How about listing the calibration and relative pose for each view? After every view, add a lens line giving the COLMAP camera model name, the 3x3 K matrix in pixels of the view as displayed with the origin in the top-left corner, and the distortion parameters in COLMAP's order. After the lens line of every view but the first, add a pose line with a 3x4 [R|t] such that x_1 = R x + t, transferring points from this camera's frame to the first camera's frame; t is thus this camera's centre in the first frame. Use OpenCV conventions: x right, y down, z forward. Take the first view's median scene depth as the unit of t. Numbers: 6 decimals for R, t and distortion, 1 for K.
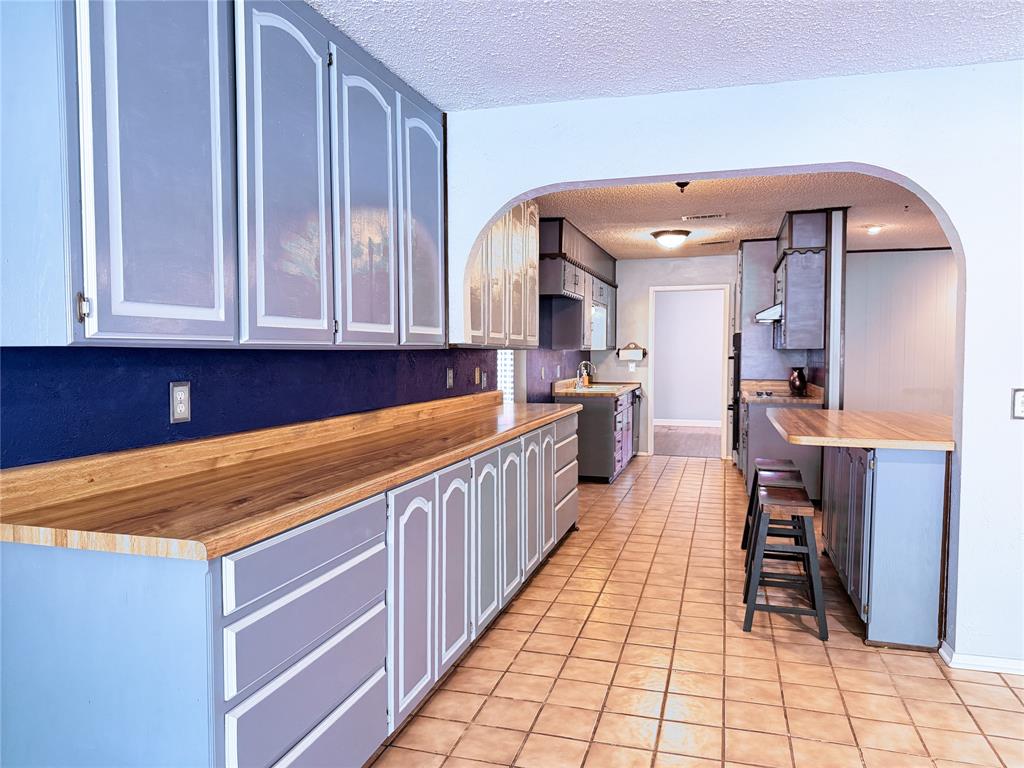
lens RADIAL K [[718.8, 0, 512.5], [0, 718.8, 386.4], [0, 0, 1]] dist [0.016914, -0.028121]
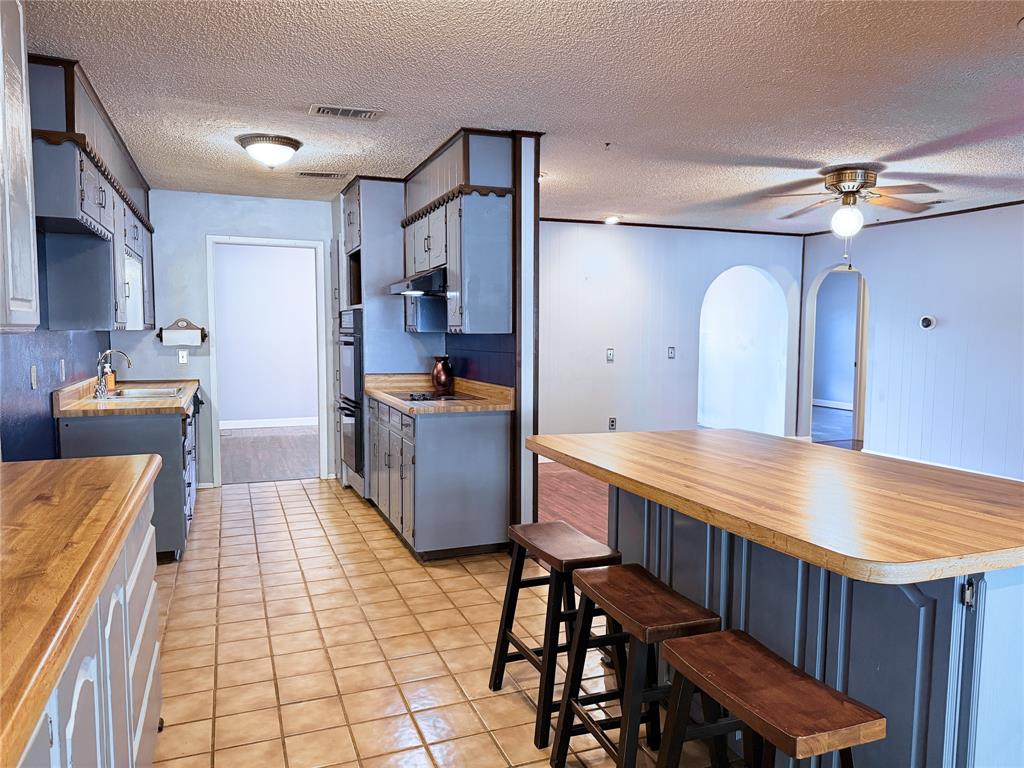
lens RADIAL K [[718.8, 0, 509.9], [0, 718.8, 390.7], [0, 0, 1]] dist [0.016914, -0.028121]
pose [[0.789158, -0.044761, 0.612557, -0.004239], [0.021398, 0.998739, 0.045414, -0.023173], [-0.613817, -0.022731, 0.789121, 0.364765]]
